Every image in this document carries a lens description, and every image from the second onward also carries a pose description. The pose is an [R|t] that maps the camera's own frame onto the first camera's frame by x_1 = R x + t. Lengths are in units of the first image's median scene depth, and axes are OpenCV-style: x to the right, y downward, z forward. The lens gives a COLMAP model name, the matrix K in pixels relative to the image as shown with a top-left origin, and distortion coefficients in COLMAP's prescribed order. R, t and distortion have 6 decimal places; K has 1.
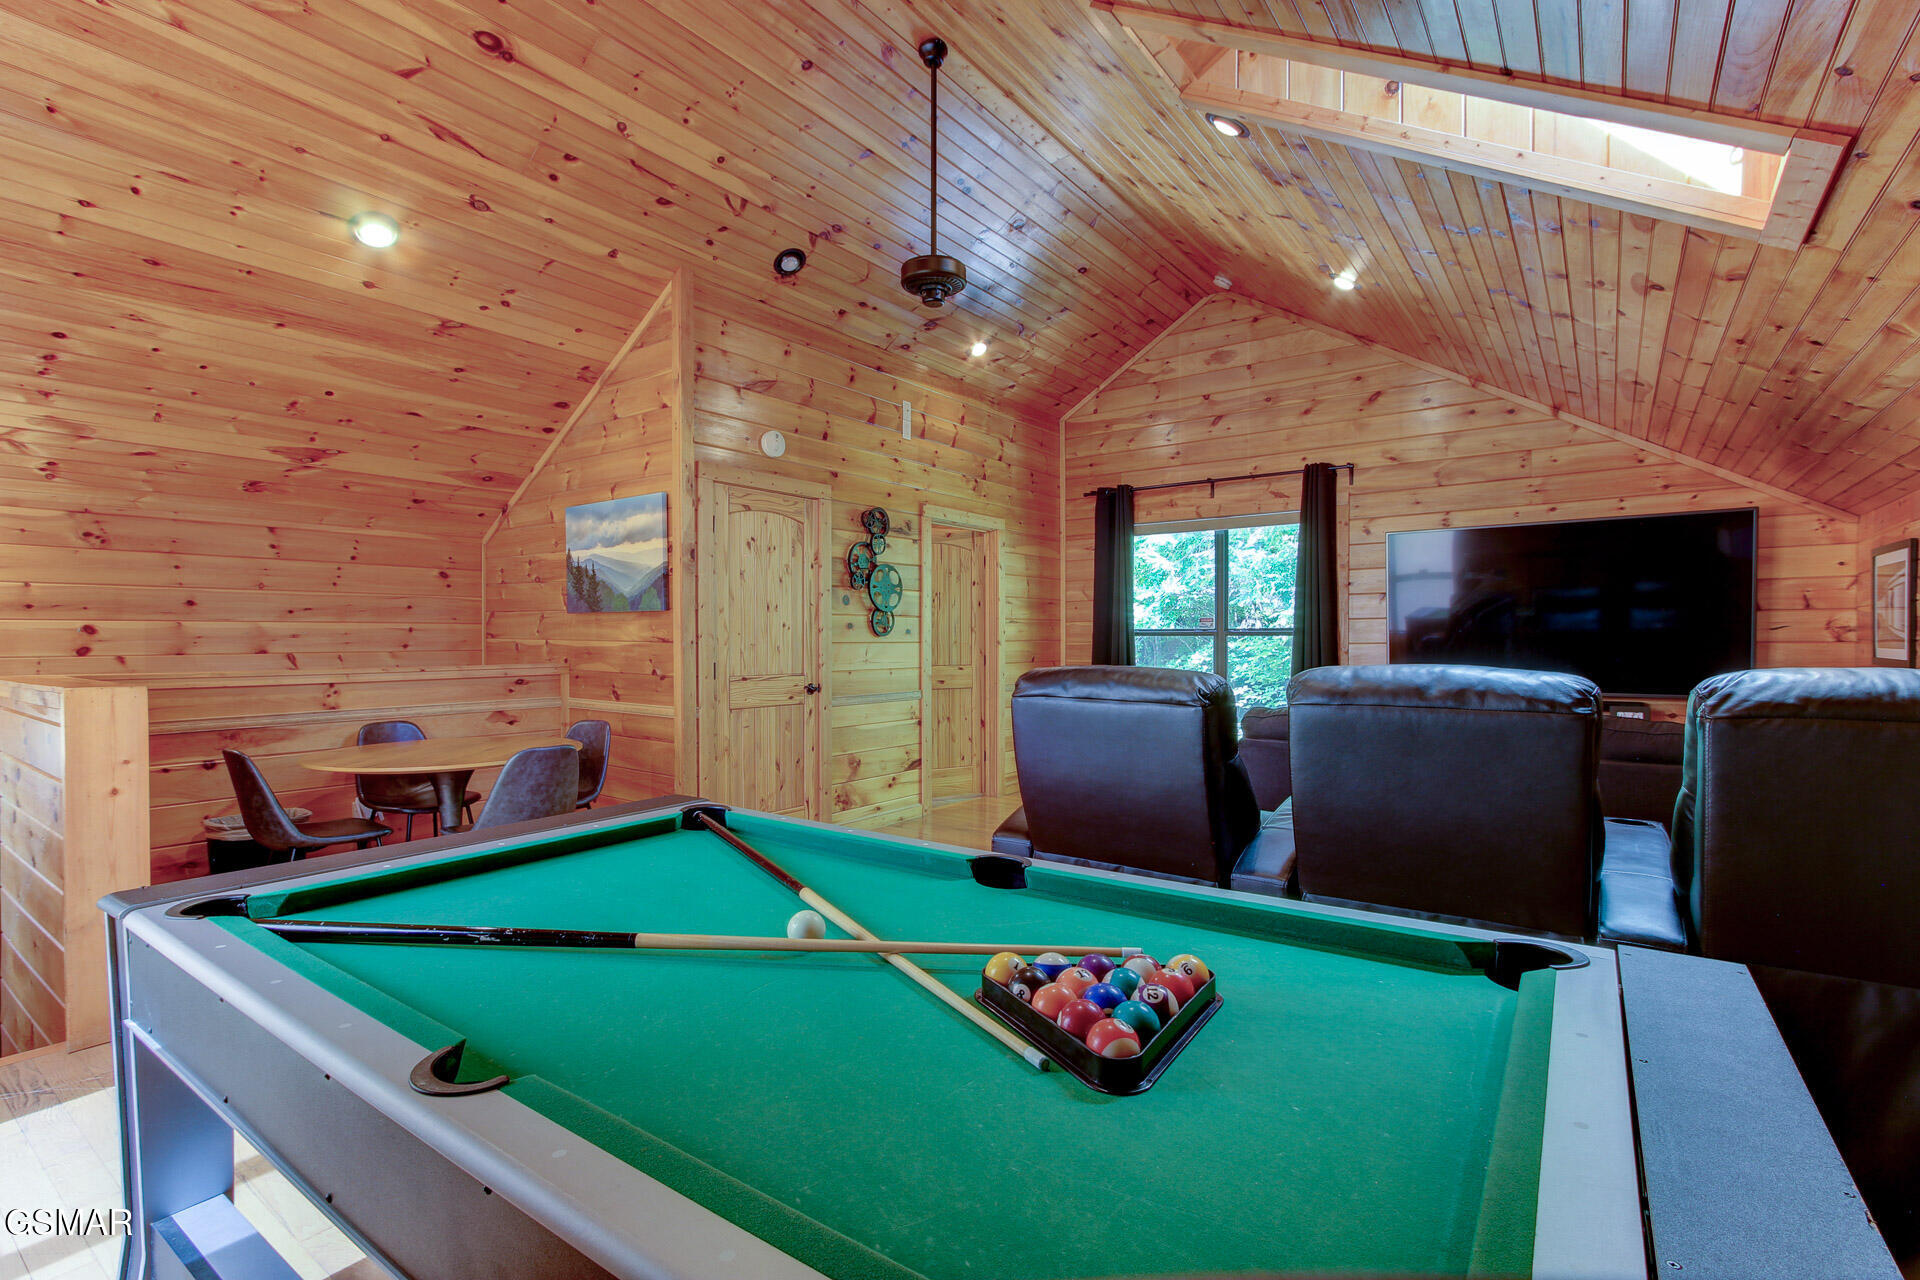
lens RADIAL K [[881.0, 0, 961.1], [0, 881.0, 649.1], [0, 0, 1]] dist [-0.004490, 0.005135]
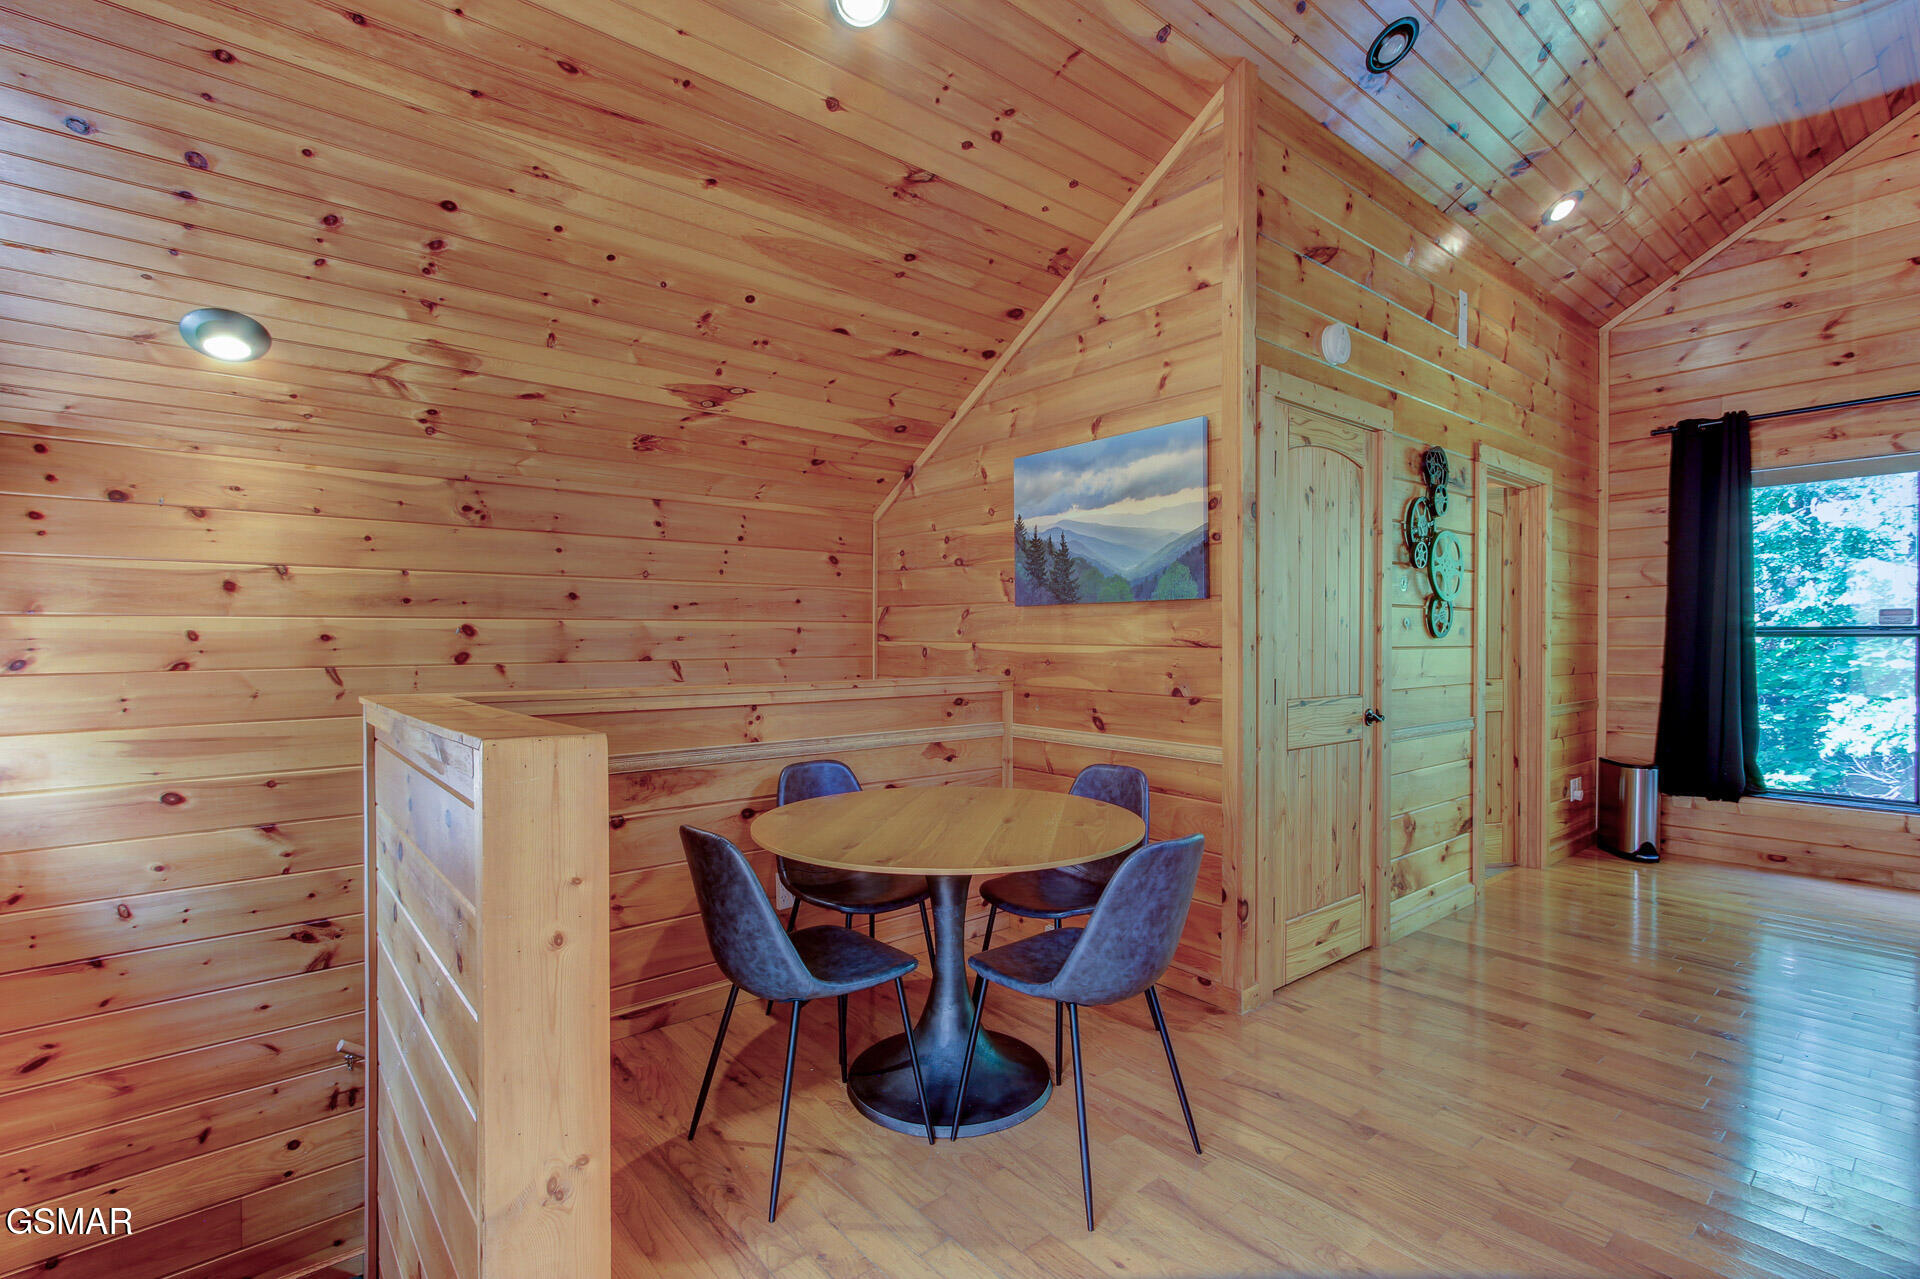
lens RADIAL K [[881.0, 0, 960.7], [0, 881.0, 648.8], [0, 0, 1]] dist [-0.004490, 0.005135]
pose [[0.971460, 0.001383, -0.237201, -0.340477], [-0.002110, 0.999994, -0.002814, -0.004093], [0.237196, 0.003234, 0.971457, 0.309676]]
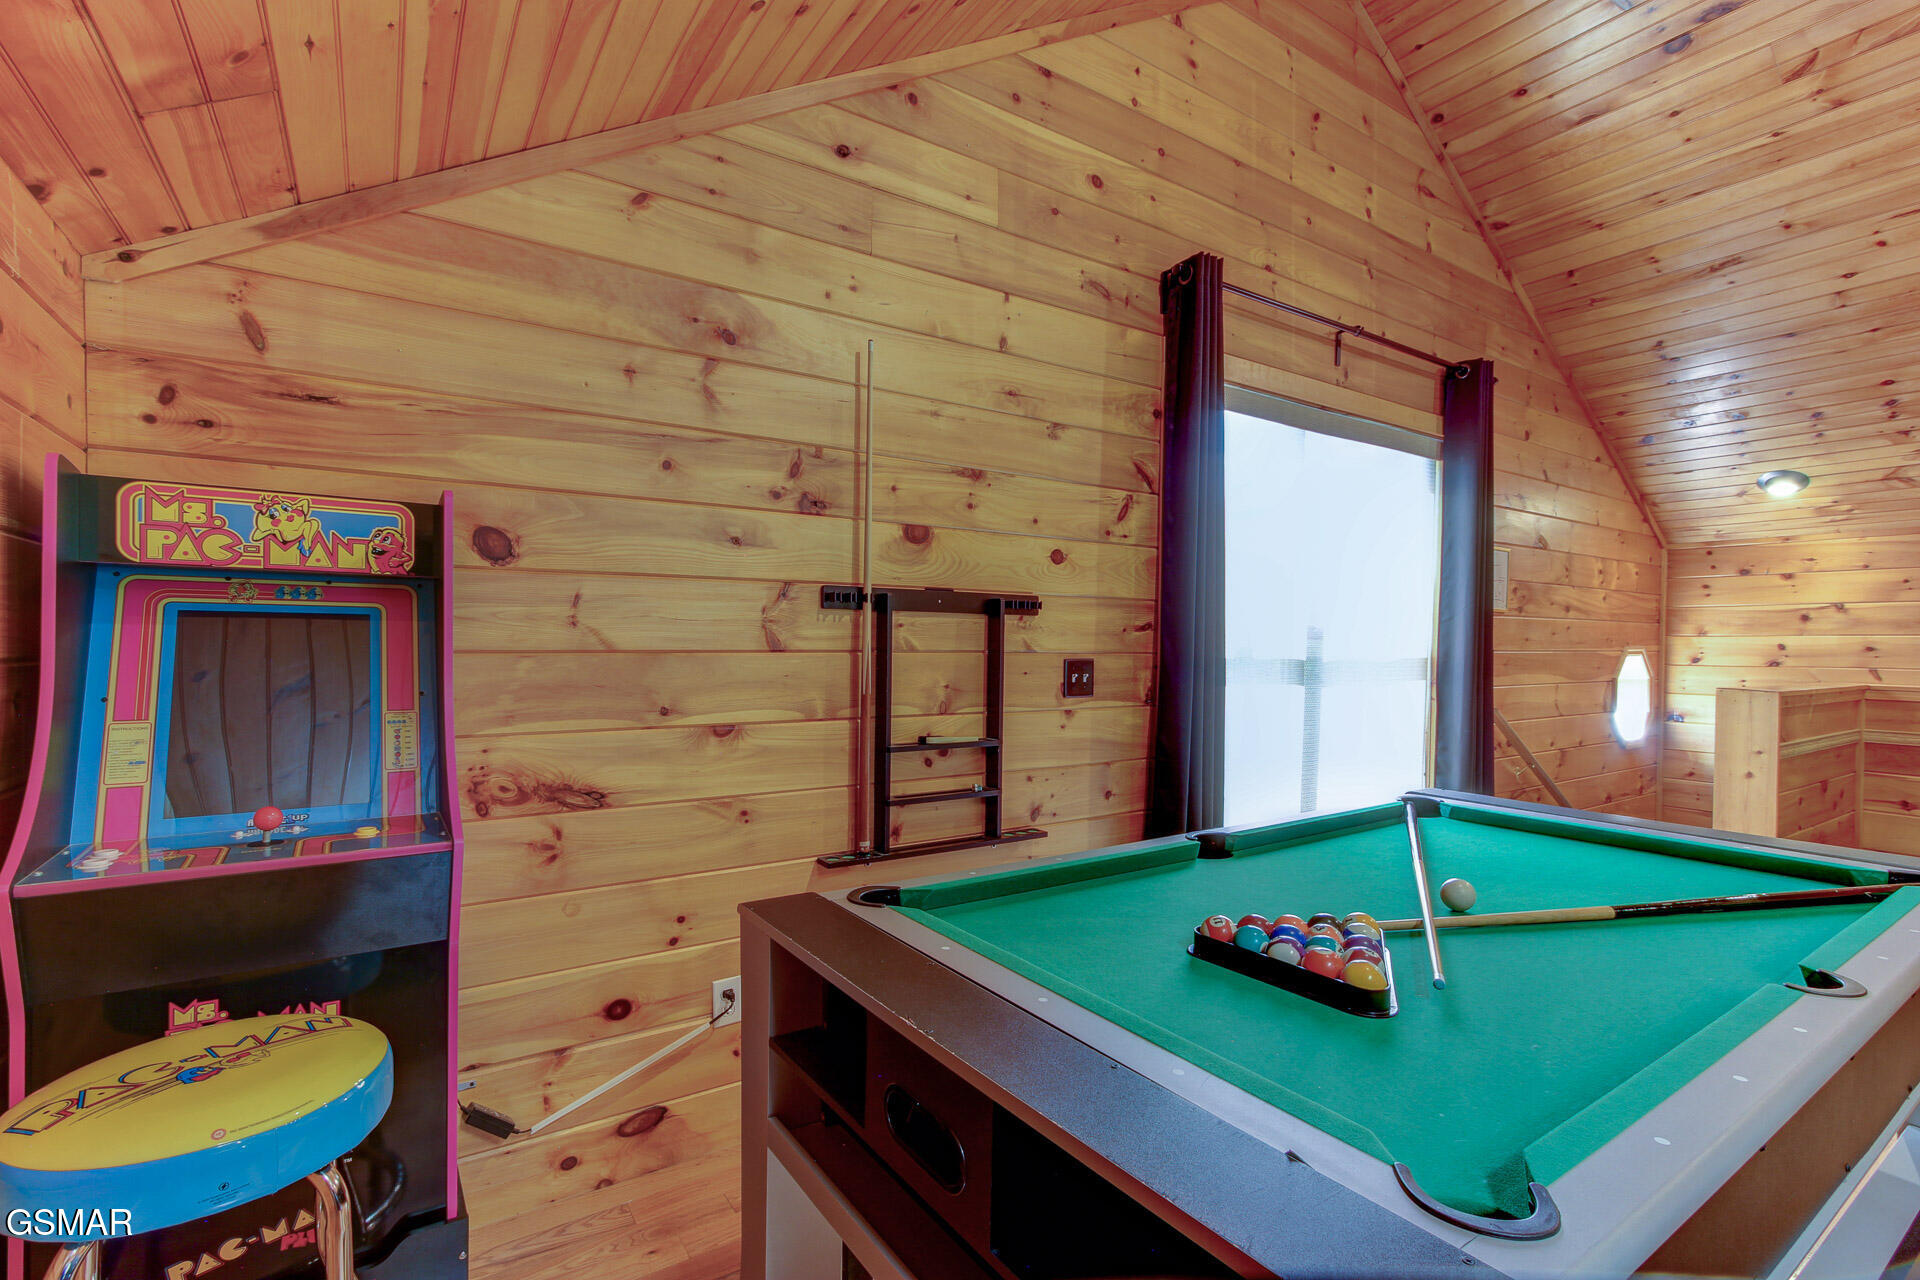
lens RADIAL K [[881.0, 0, 956.8], [0, 881.0, 653.6], [0, 0, 1]] dist [-0.004490, 0.005135]
pose [[-0.347027, 0.011960, -0.937779, 0.328249], [-0.025011, 0.999445, 0.022002, -0.004164], [0.937521, 0.031090, -0.346536, 0.210732]]
